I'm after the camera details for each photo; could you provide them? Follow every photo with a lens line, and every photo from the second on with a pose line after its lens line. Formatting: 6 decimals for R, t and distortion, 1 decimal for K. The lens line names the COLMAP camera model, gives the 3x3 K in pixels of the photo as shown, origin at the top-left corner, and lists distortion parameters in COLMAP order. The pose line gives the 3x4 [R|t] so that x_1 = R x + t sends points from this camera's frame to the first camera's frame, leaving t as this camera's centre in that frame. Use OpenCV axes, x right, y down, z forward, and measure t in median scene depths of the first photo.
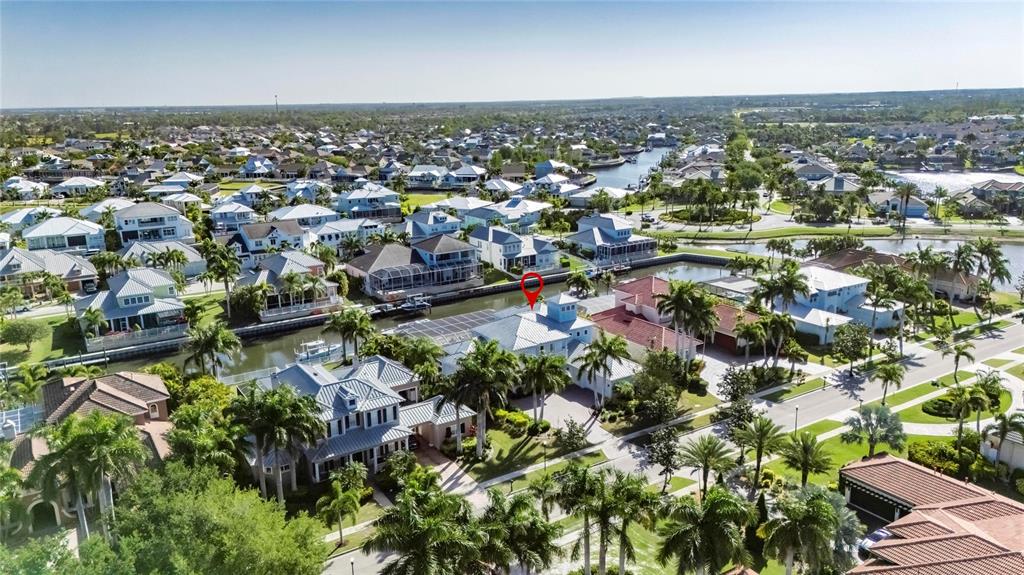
lens RADIAL K [[750.2, 0, 517.1], [0, 750.2, 287.0], [0, 0, 1]] dist [0.079190, -0.074529]
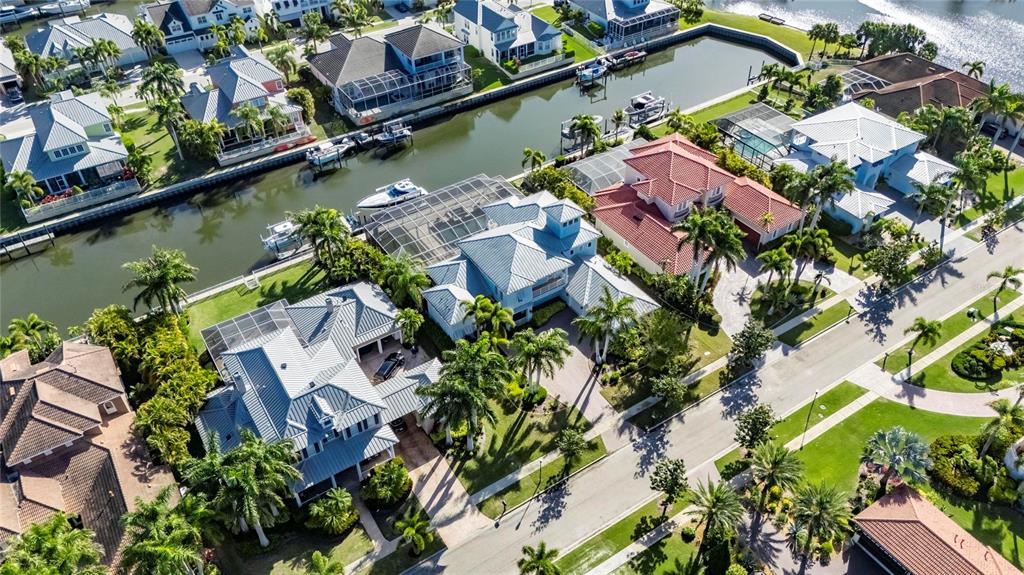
lens RADIAL K [[750.2, 0, 517.1], [0, 750.2, 287.0], [0, 0, 1]] dist [0.079190, -0.074529]
pose [[0.999970, 0.002946, 0.007149, 0.000515], [-0.005844, 0.893317, 0.449390, -0.254739], [-0.005062, -0.449418, 0.893307, 0.169787]]
